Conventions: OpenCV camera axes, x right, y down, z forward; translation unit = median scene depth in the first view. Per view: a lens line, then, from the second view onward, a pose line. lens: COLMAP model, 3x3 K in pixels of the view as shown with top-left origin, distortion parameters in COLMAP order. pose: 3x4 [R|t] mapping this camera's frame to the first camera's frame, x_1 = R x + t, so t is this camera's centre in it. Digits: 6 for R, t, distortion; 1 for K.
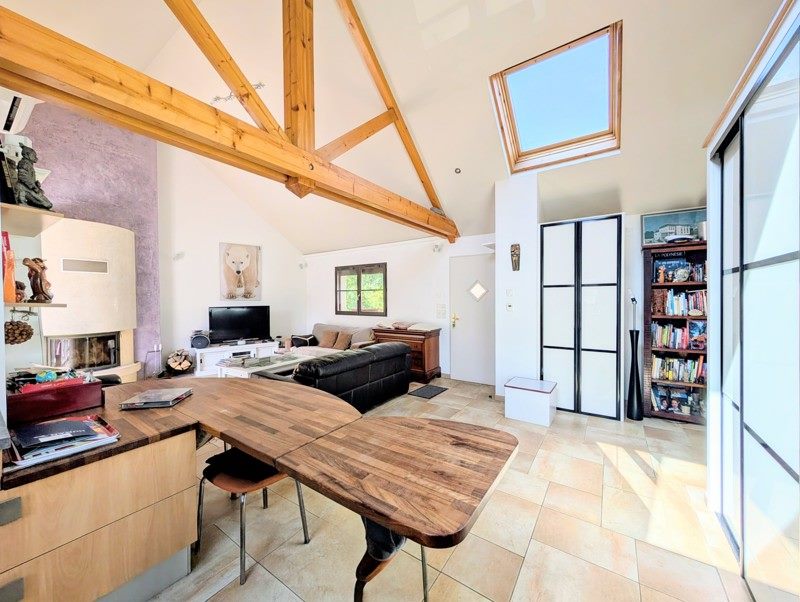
lens RADIAL K [[301.6, 0, 401.3], [0, 301.6, 302.0], [0, 0, 1]] dist [0.000405, 0.000162]
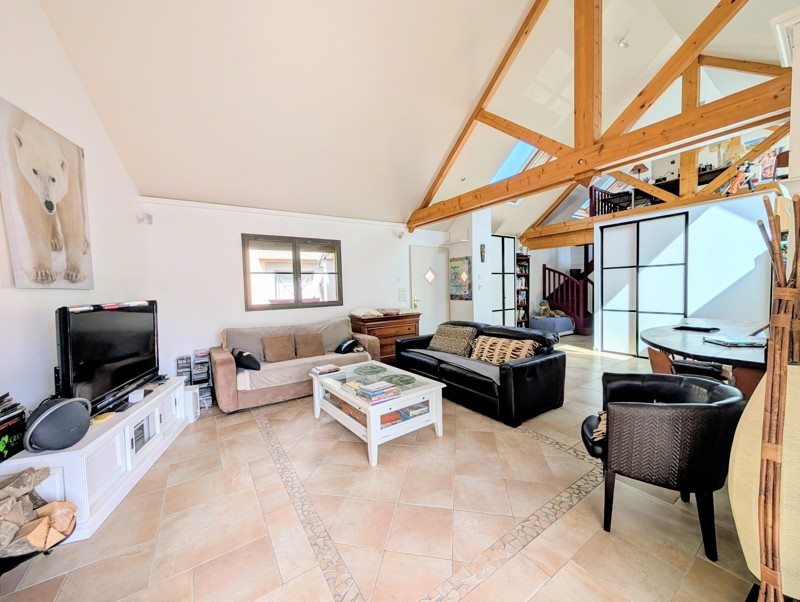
lens RADIAL K [[301.6, 0, 399.6], [0, 301.6, 301.5], [0, 0, 1]] dist [0.000405, 0.000162]
pose [[0.378580, -0.047845, 0.924331, -0.727697], [0.034332, 0.998702, 0.037633, 0.010794], [-0.924931, 0.017487, 0.379731, 0.515441]]
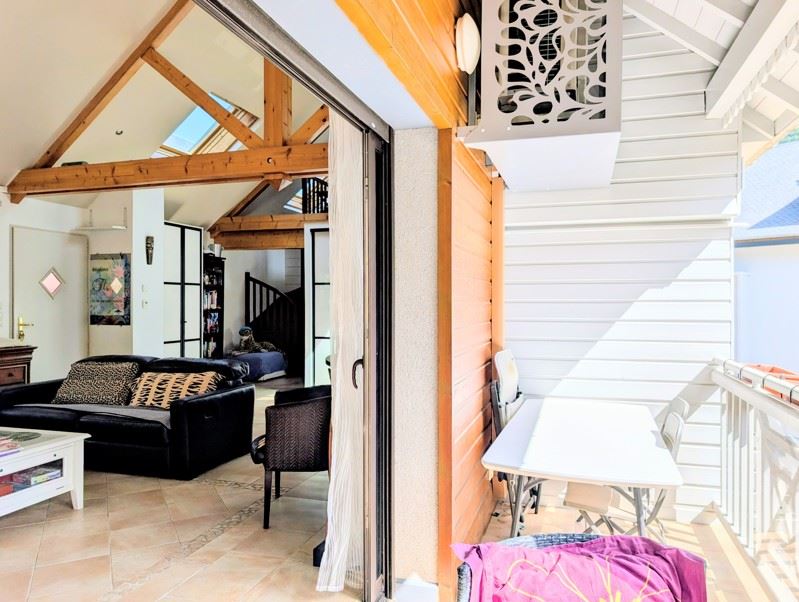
lens RADIAL K [[577.4, 0, 399.2], [0, 577.4, 306.9], [0, 0, 1]] dist [-0.000193, -0.000264]
pose [[-0.286263, -0.000236, 0.958151, -0.977019], [0.010481, 0.999939, 0.003377, 0.017050], [-0.958094, 0.011009, -0.286244, 0.486081]]
